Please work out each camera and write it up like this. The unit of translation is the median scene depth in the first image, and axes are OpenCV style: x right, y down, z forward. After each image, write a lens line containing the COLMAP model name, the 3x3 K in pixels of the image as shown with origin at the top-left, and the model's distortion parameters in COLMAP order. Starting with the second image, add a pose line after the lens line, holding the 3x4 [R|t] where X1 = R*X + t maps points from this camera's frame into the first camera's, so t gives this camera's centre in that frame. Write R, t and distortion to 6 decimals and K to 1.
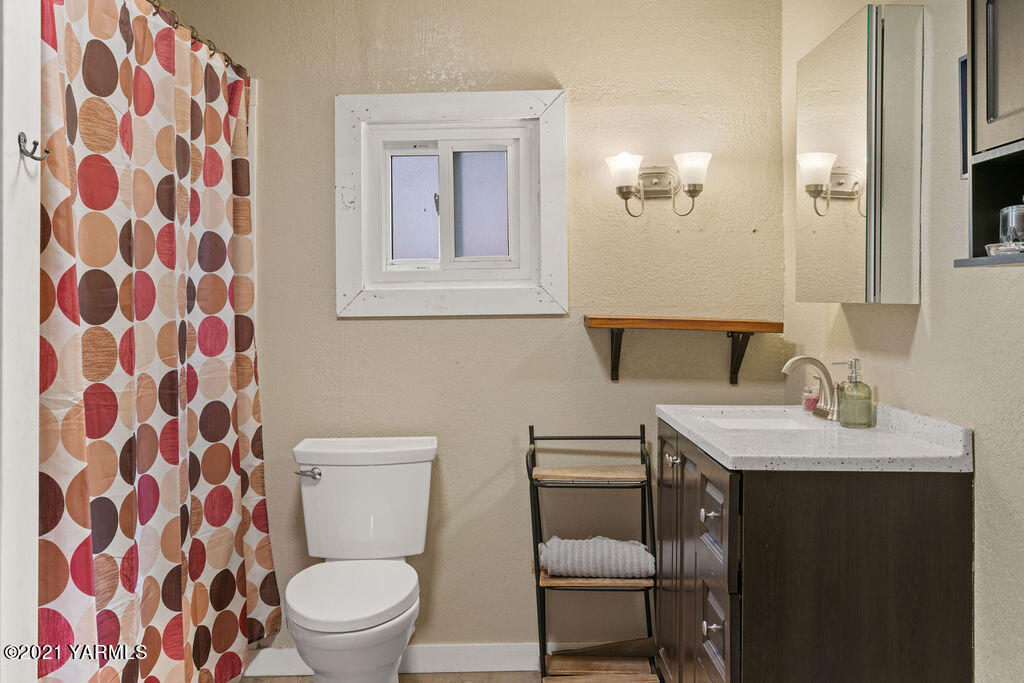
lens RADIAL K [[968.4, 0, 502.6], [0, 968.4, 312.6], [0, 0, 1]] dist [0.013359, 0.000000]
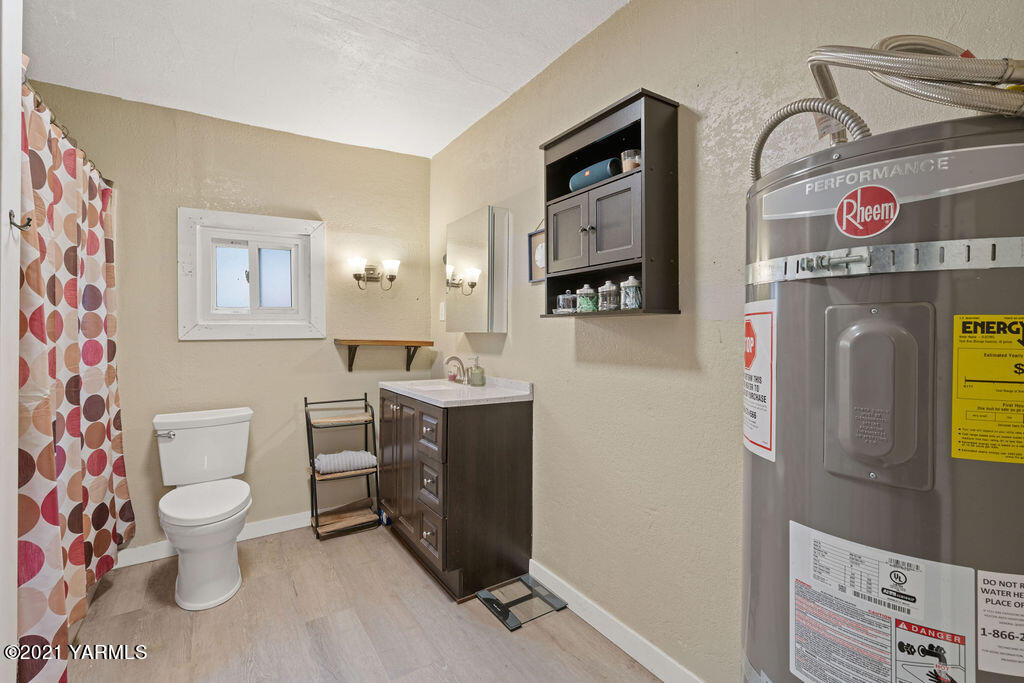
lens RADIAL K [[471.2, 0, 515.9], [0, 471.2, 338.2], [0, 0, 1]] dist [-0.005581, -0.000303]
pose [[0.834614, -0.002394, 0.550830, -0.144872], [0.003010, 0.999995, -0.000214, 0.003473], [-0.550827, 0.001837, 0.834617, 0.009205]]
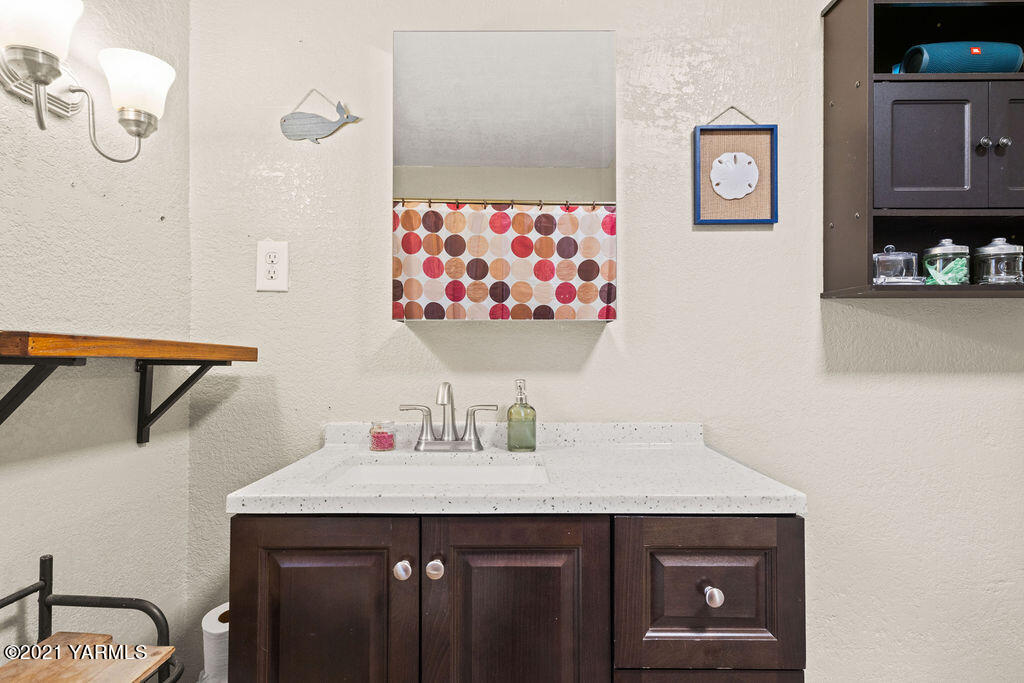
lens RADIAL K [[527.3, 0, 511.3], [0, 527.3, 347.3], [0, 0, 1]] dist [0.003987, 0.000111]
pose [[-0.004157, 0.007999, 0.999959, -0.132317], [0.011667, 0.999900, -0.007950, 0.015923], [-0.999923, 0.011633, -0.004250, 0.821837]]
